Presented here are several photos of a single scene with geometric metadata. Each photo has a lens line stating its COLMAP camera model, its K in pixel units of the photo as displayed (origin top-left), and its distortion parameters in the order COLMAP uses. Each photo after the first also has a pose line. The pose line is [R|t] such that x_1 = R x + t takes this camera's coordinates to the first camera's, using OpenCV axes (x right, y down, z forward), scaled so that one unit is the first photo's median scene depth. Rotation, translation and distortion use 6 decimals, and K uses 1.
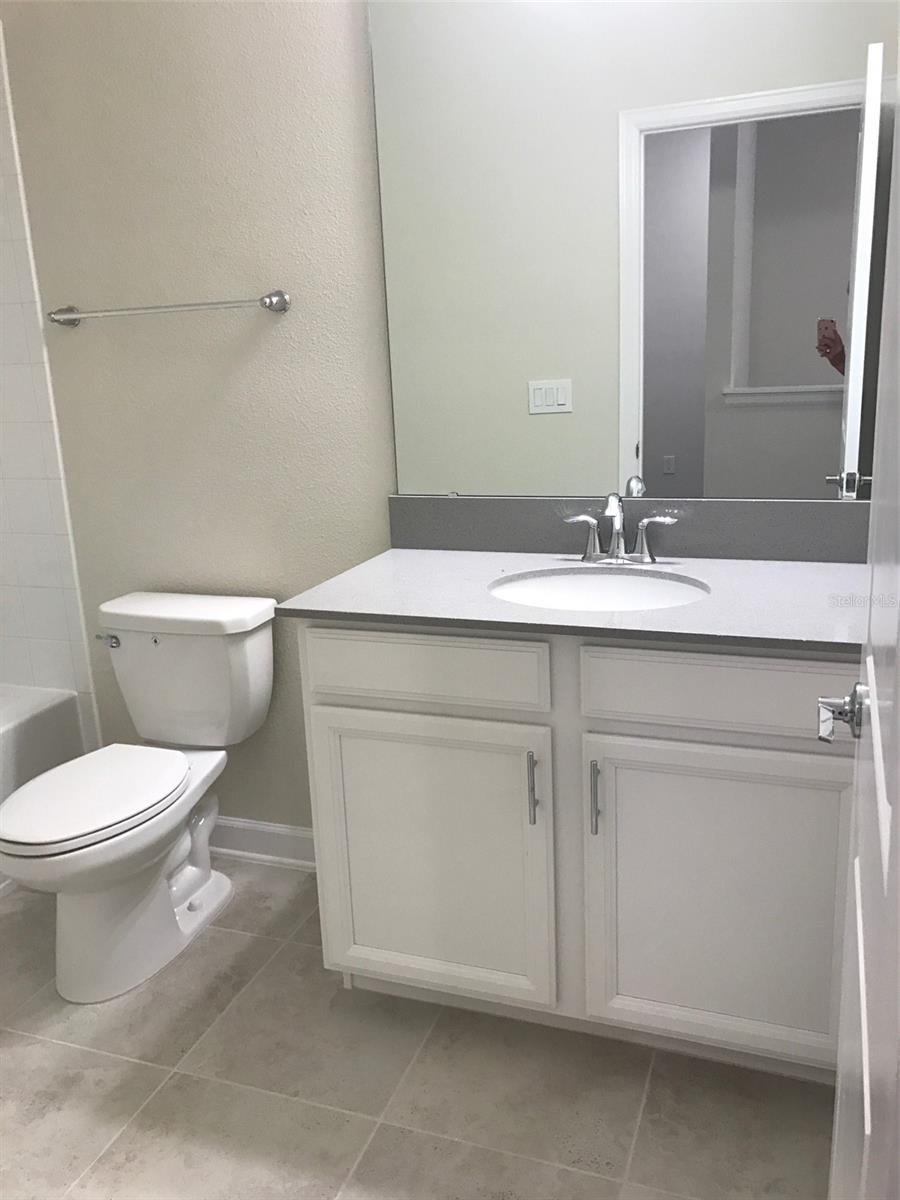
lens RADIAL K [[979.0, 0, 450.1], [0, 979.0, 601.5], [0, 0, 1]] dist [0.006356, -0.017220]
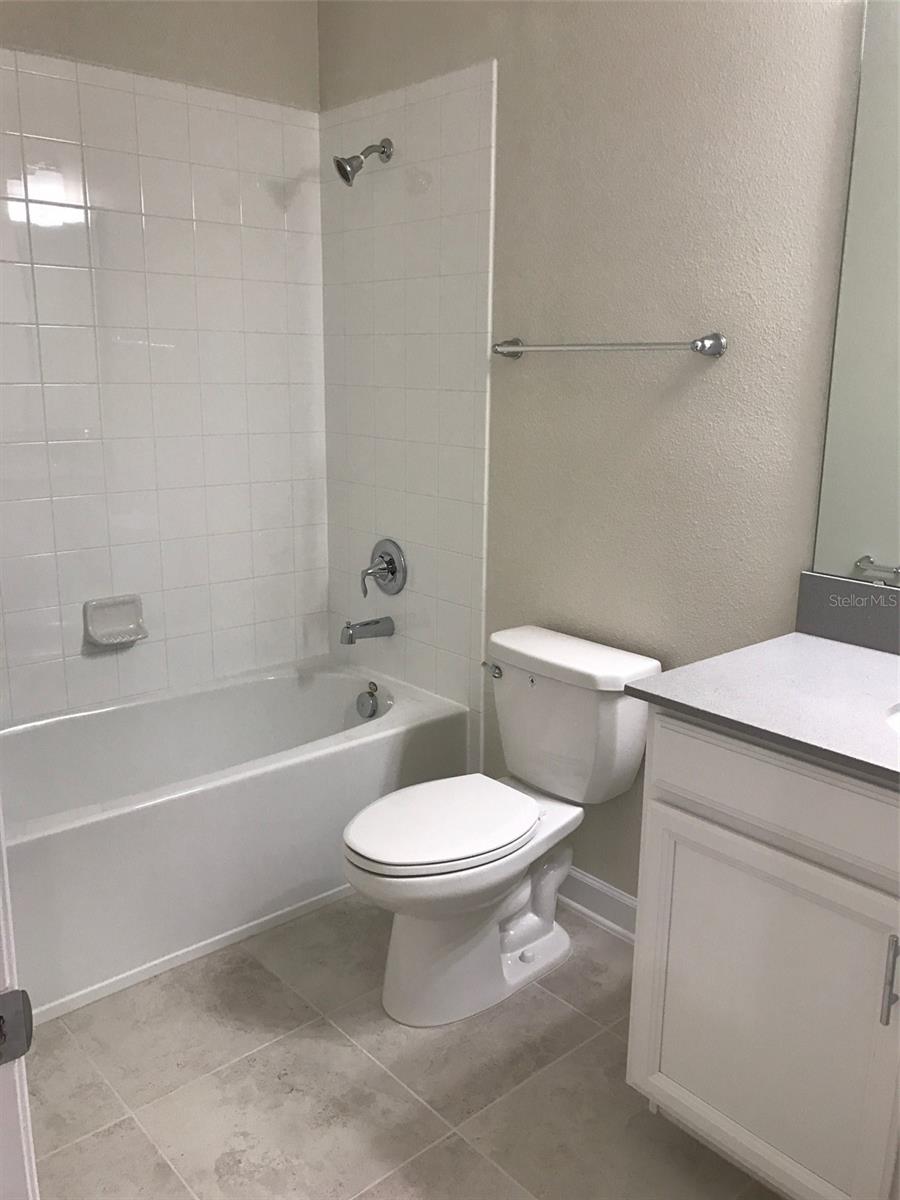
lens RADIAL K [[979.0, 0, 450.7], [0, 979.0, 596.0], [0, 0, 1]] dist [0.006356, -0.017220]
pose [[0.881791, 0.158002, -0.444387, 0.050287], [-0.169574, 0.985420, 0.013883, -0.044216], [0.440101, 0.063114, 0.895728, 0.082801]]
